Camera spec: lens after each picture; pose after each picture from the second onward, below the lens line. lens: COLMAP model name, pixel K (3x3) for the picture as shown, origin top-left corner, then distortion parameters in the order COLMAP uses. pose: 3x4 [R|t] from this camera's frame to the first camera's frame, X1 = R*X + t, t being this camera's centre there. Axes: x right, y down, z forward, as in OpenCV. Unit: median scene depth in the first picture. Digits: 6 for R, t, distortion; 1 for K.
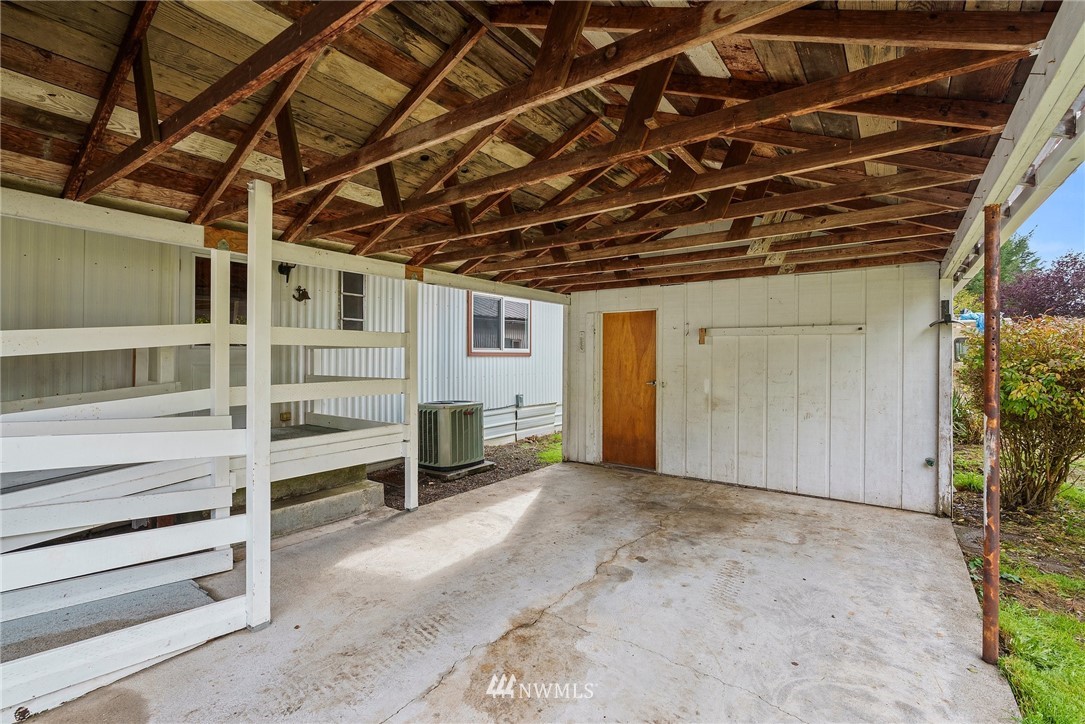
lens RADIAL K [[489.9, 0, 543.6], [0, 489.9, 357.8], [0, 0, 1]] dist [-0.005874, 0.001293]
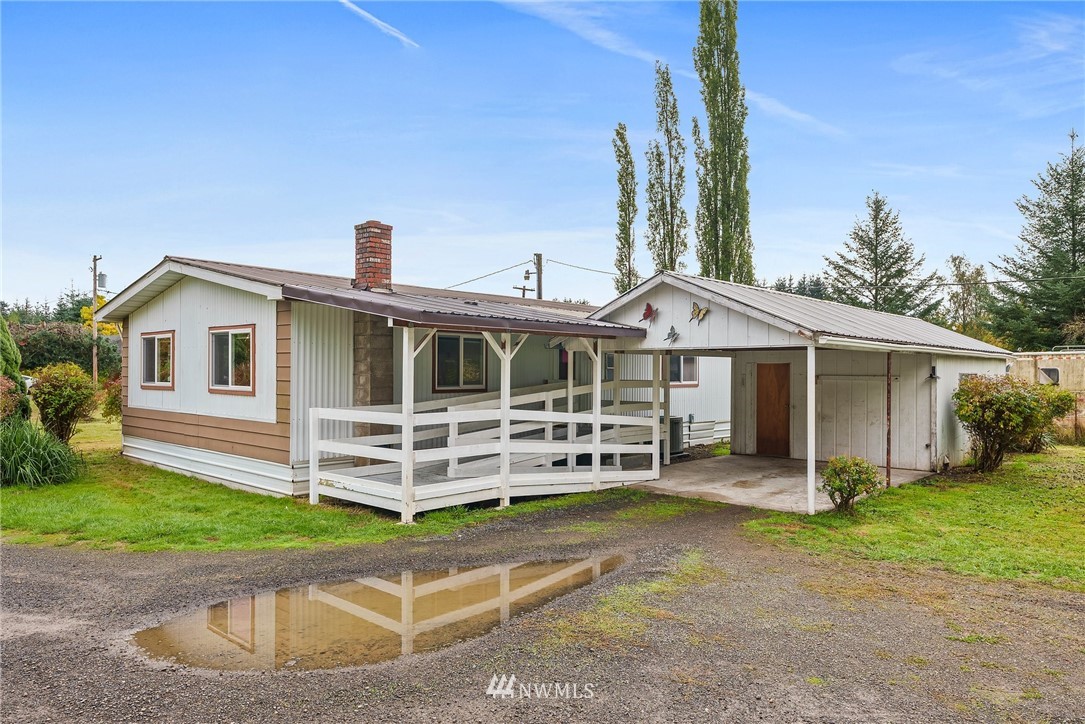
lens RADIAL K [[721.4, 0, 543.3], [0, 721.4, 363.2], [0, 0, 1]] dist [-0.001279, -0.000576]
pose [[0.992491, 0.004664, -0.122232, -0.295264], [-0.006514, 0.999870, -0.014744, -0.050718], [0.122147, 0.015429, 0.992392, -1.495934]]
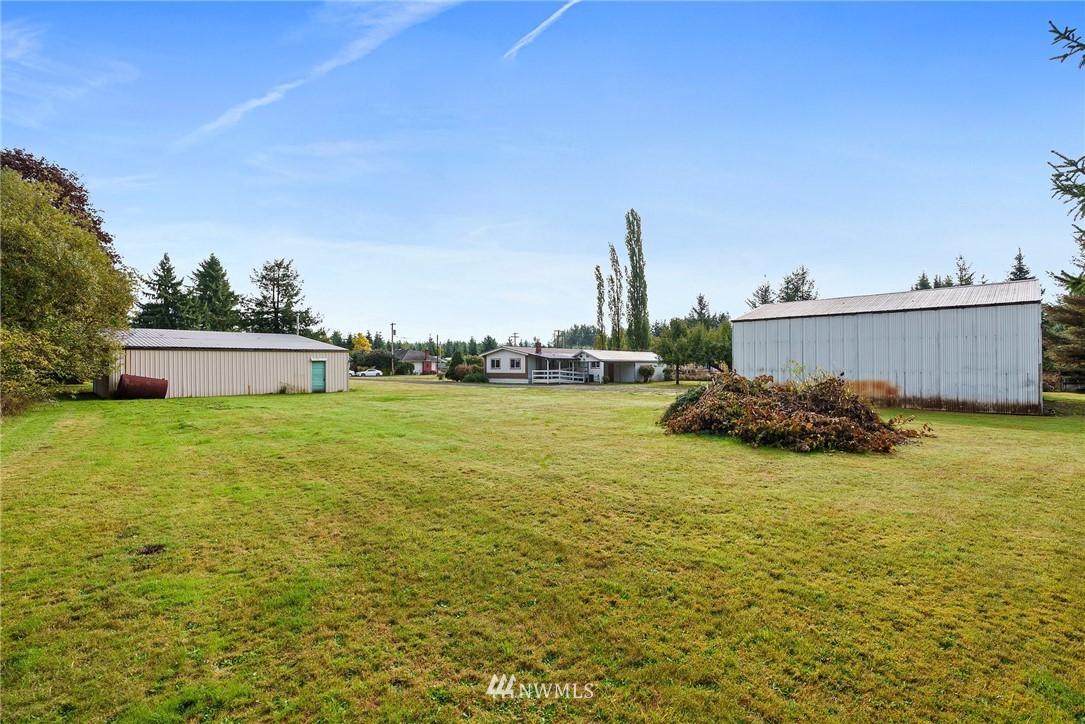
lens RADIAL K [[489.9, 0, 546.3], [0, 489.9, 365.0], [0, 0, 1]] dist [-0.005874, 0.001293]
pose [[0.985840, -0.004335, -0.167633, 0.469905], [0.002751, 0.999949, -0.009683, 0.011242], [0.167667, 0.009085, 0.985802, -7.214254]]
